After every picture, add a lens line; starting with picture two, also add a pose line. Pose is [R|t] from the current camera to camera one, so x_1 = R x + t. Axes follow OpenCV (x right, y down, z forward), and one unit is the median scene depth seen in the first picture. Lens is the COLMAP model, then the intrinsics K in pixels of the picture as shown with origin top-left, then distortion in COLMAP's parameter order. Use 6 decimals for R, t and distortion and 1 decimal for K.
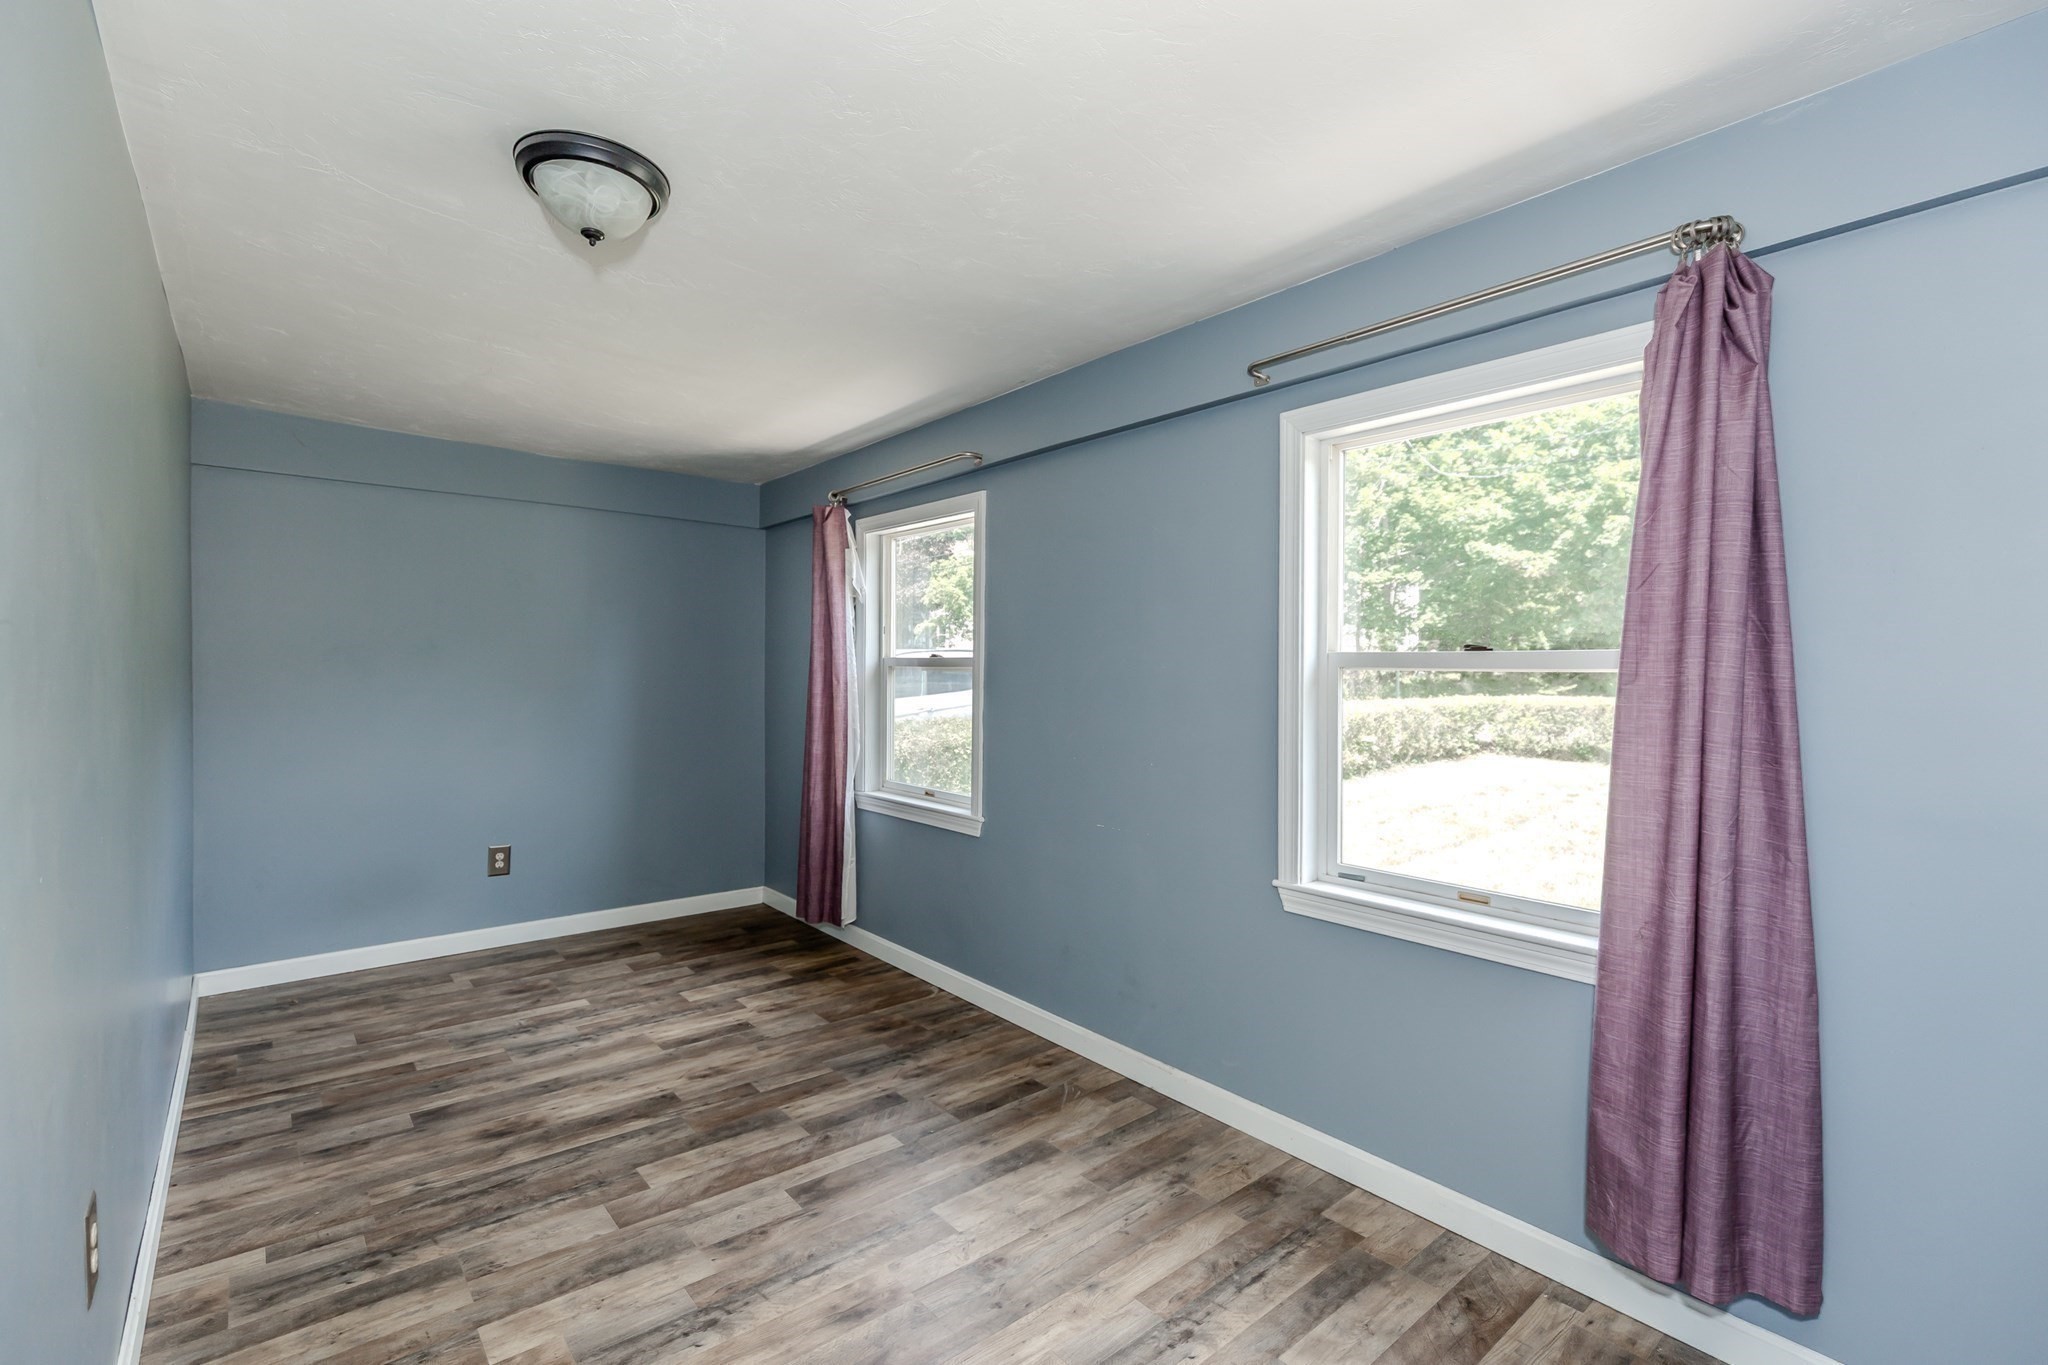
lens RADIAL K [[914.8, 0, 1024.1], [0, 914.8, 684.3], [0, 0, 1]] dist [0.006879, -0.001427]
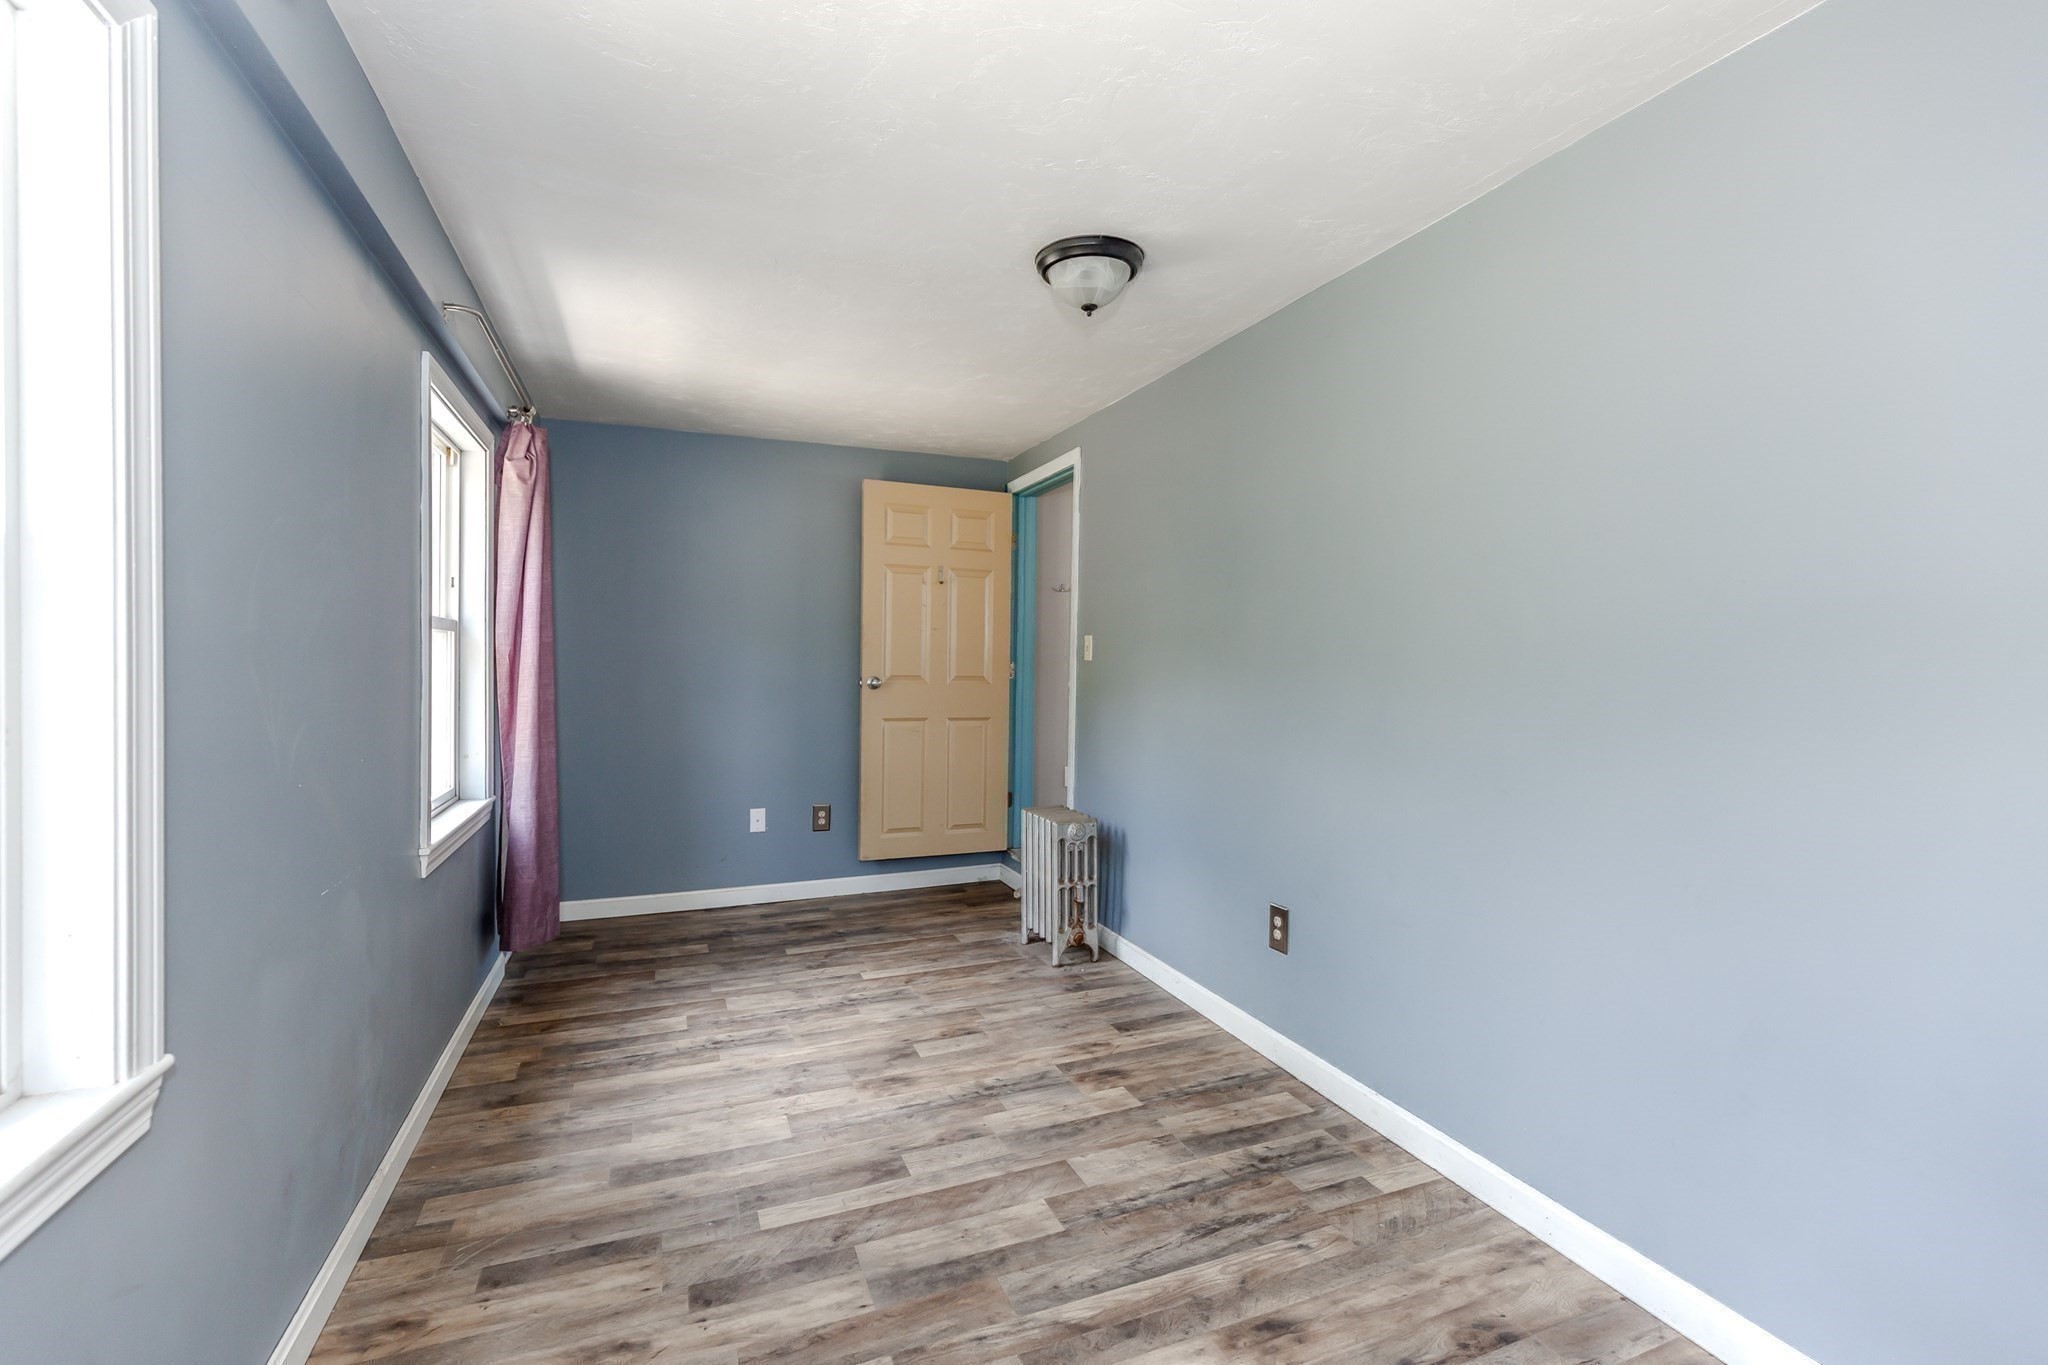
lens RADIAL K [[914.8, 0, 1027.8], [0, 914.8, 675.5], [0, 0, 1]] dist [0.006879, -0.001427]
pose [[-0.949780, -0.021597, 0.312171, -0.675301], [-0.013667, 0.999526, 0.027569, 0.000488], [-0.312619, 0.021918, -0.949626, 1.888608]]
